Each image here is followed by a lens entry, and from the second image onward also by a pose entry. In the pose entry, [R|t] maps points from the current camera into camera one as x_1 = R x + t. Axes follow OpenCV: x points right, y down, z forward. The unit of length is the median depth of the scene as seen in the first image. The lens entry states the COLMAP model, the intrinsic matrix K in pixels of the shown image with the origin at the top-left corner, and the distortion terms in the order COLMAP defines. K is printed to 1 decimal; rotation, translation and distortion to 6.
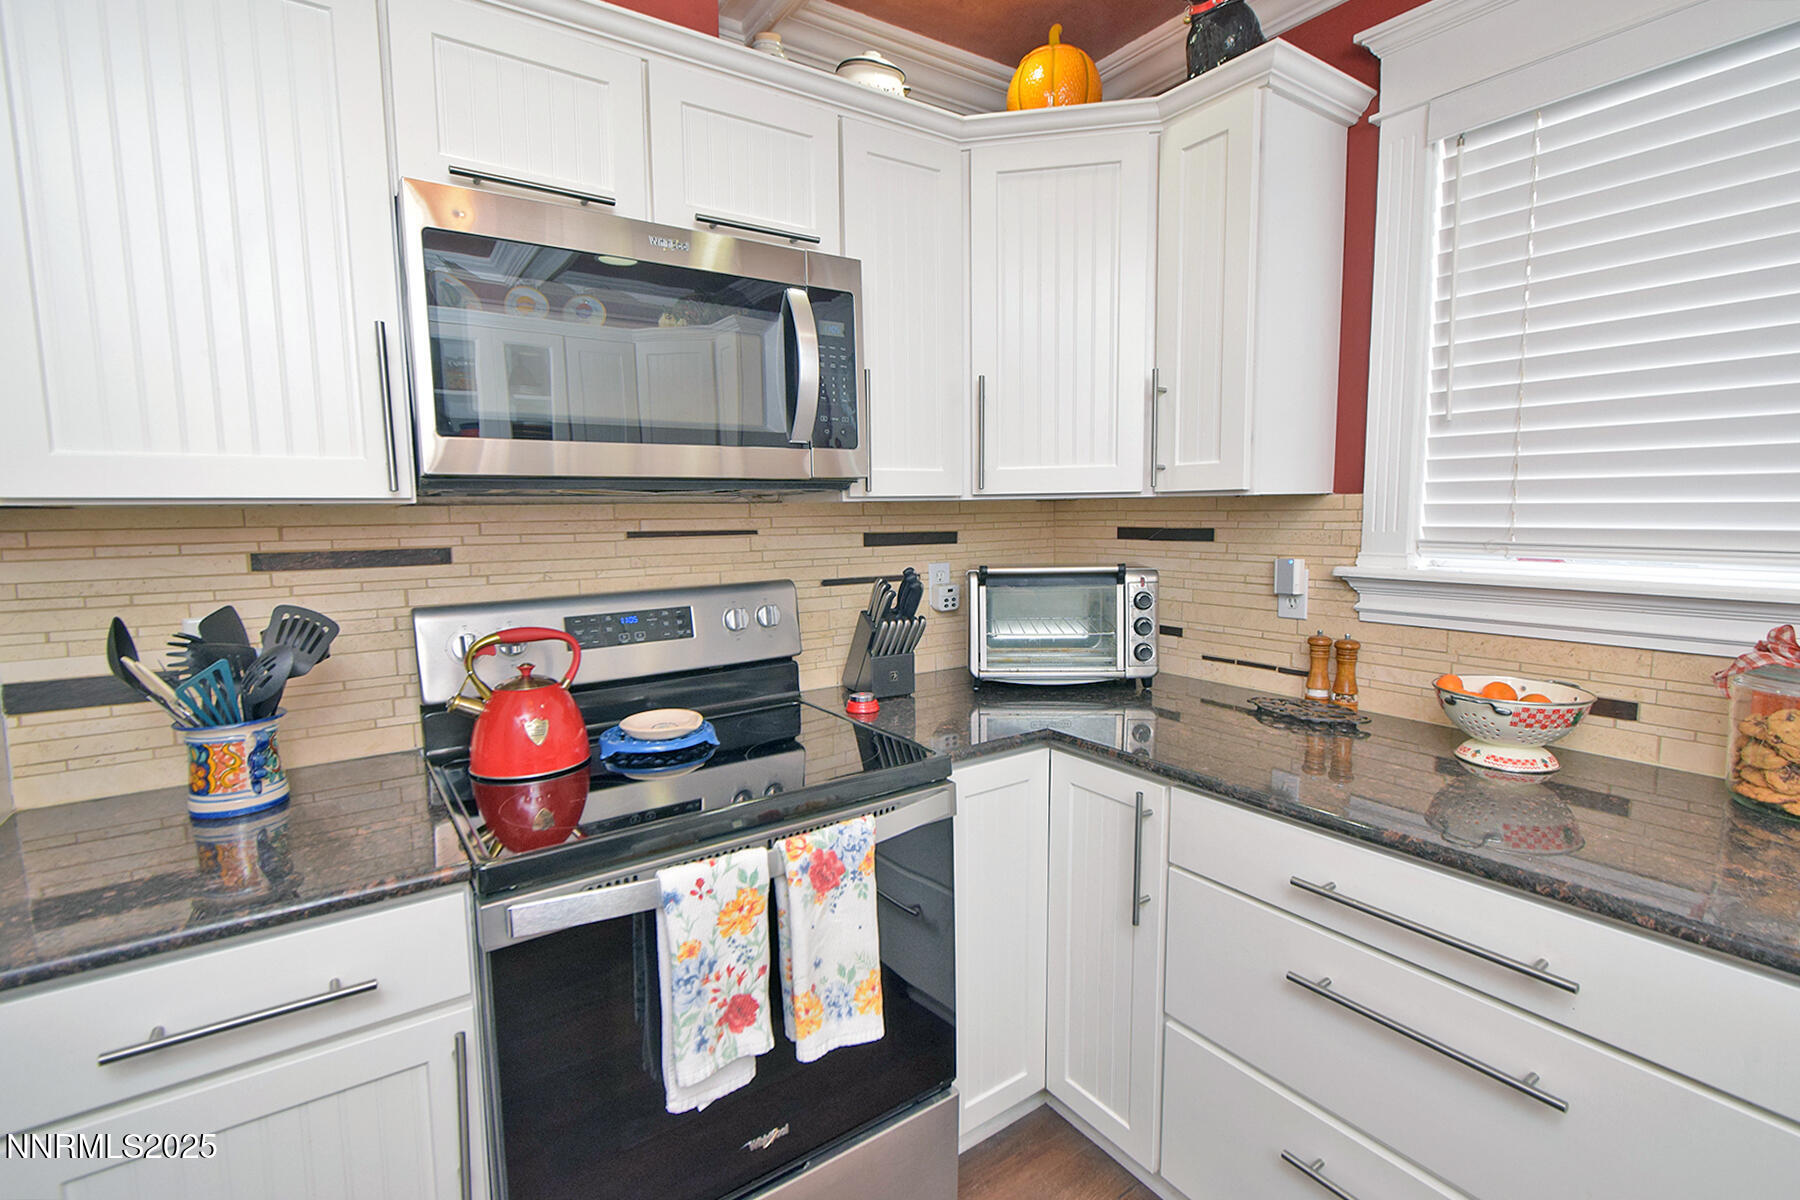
lens RADIAL K [[833.2, 0, 900.0], [0, 833.2, 600.0], [0, 0, 1]] dist [0.010671, -0.000118]
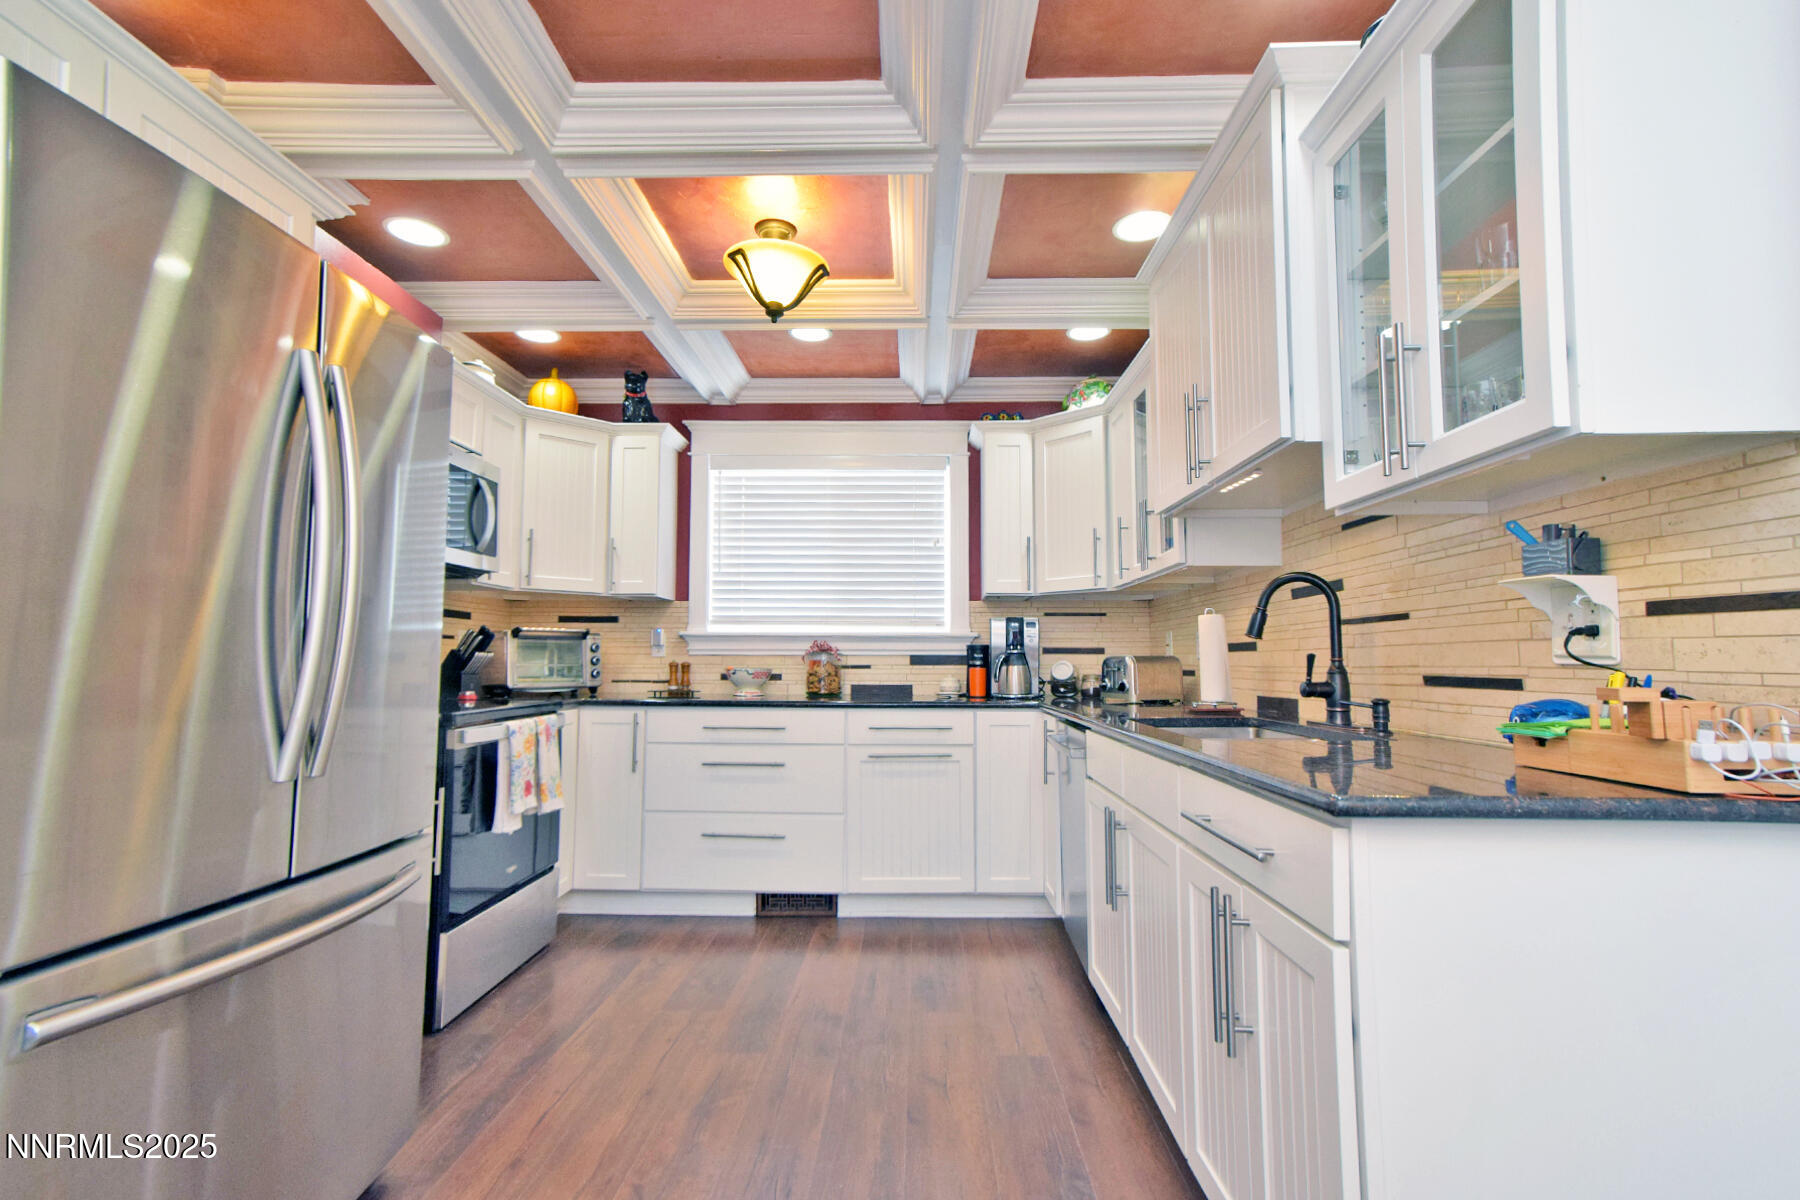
lens RADIAL K [[833.2, 0, 900.0], [0, 833.2, 600.0], [0, 0, 1]] dist [0.010671, -0.000118]
pose [[0.590881, 0.072388, 0.803505, -0.981747], [0.078225, 0.986133, -0.146366, 0.260500], [-0.802957, 0.149339, 0.577025, -0.835318]]
